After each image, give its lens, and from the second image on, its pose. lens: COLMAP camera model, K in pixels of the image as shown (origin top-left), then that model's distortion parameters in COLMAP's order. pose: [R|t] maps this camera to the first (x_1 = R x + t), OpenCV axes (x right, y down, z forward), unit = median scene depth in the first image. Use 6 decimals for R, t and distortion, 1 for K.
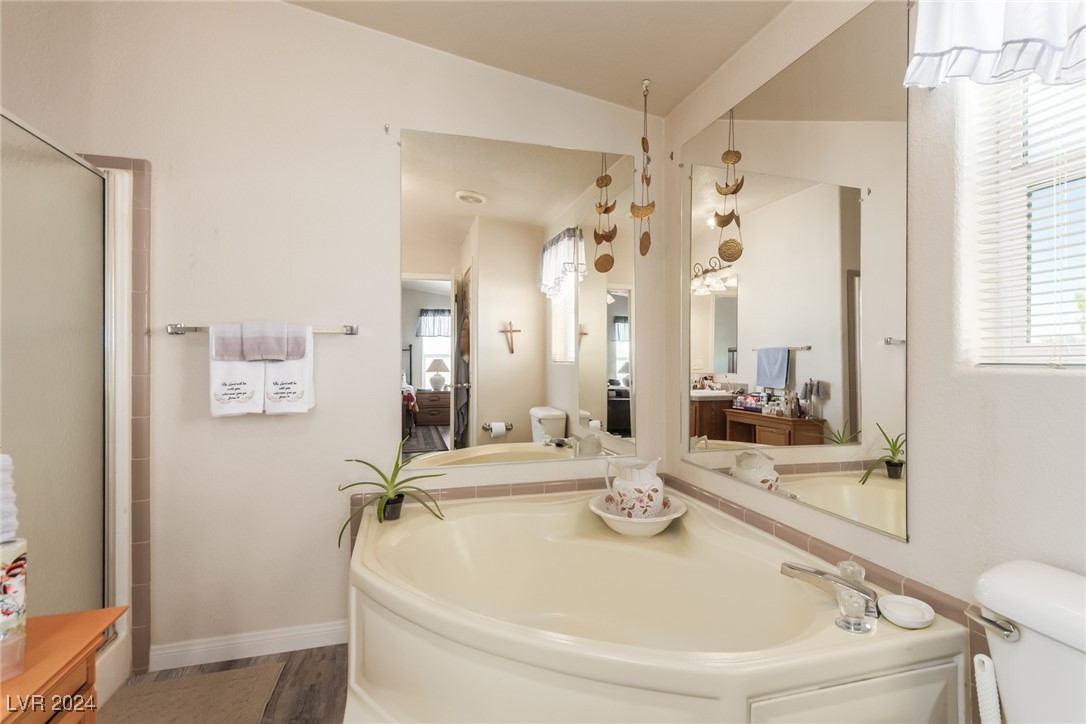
lens RADIAL K [[506.3, 0, 547.0], [0, 506.3, 355.6], [0, 0, 1]] dist [0.006678, 0.000318]
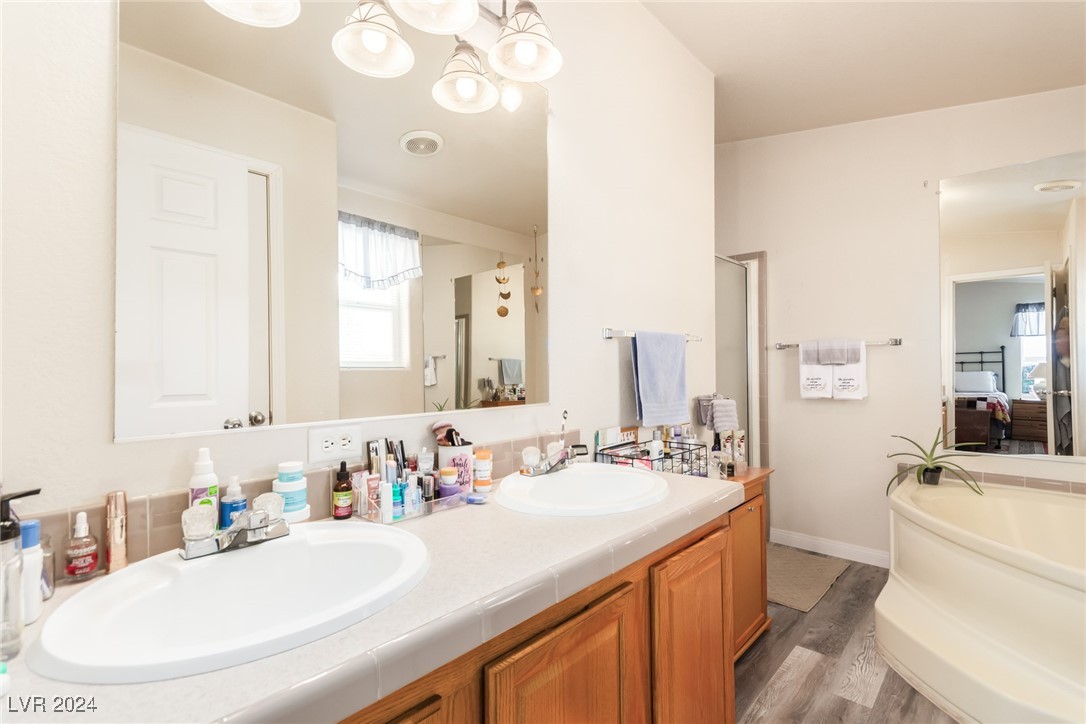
lens RADIAL K [[506.3, 0, 547.8], [0, 506.3, 358.7], [0, 0, 1]] dist [0.006678, 0.000318]
pose [[0.522619, -0.011993, -0.852482, 0.306276], [0.009774, 0.999920, -0.008075, -0.003090], [0.852511, -0.004112, 0.522694, -0.543661]]
